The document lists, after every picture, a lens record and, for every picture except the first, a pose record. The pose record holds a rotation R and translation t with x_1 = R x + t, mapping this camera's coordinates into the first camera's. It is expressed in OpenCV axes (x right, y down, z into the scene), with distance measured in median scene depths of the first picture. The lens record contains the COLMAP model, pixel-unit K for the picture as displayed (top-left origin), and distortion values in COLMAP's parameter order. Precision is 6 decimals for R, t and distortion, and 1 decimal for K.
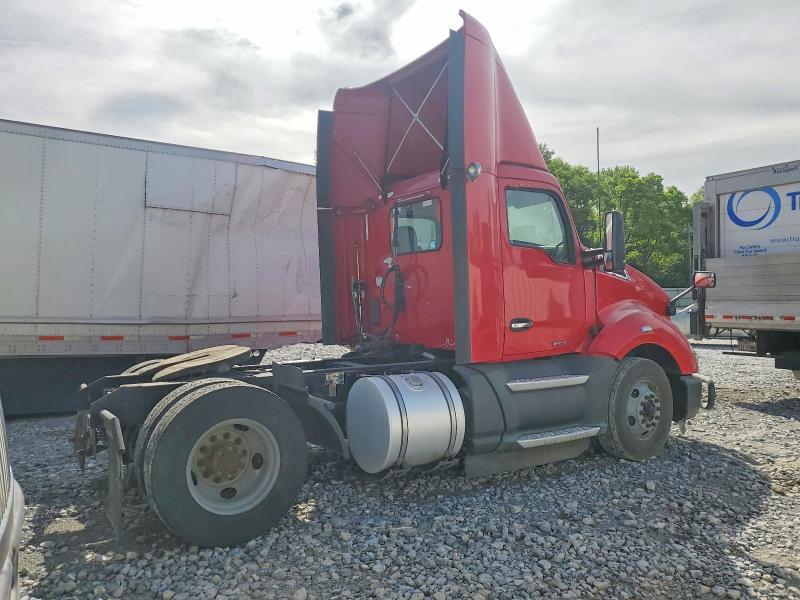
lens RADIAL K [[627.4, 0, 400.0], [0, 627.4, 300.0], [0, 0, 1]] dist [0.008680, 0.009008]
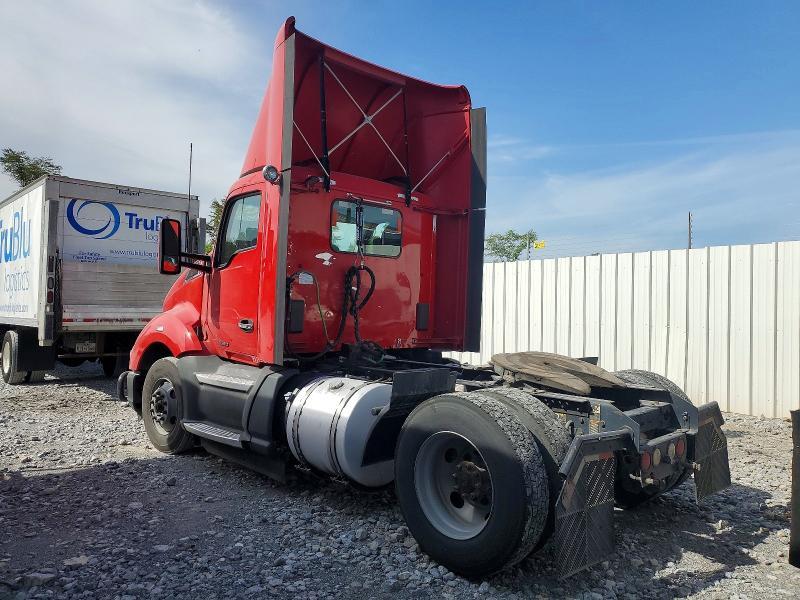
lens RADIAL K [[612.5, 0, 400.0], [0, 612.5, 300.0], [0, 0, 1]] dist [0.035007, 0.001267]
pose [[-0.194055, 0.019443, 0.980798, -0.589352], [-0.013420, 0.999657, -0.022472, 0.010111], [-0.980899, -0.017523, -0.193728, 0.713572]]
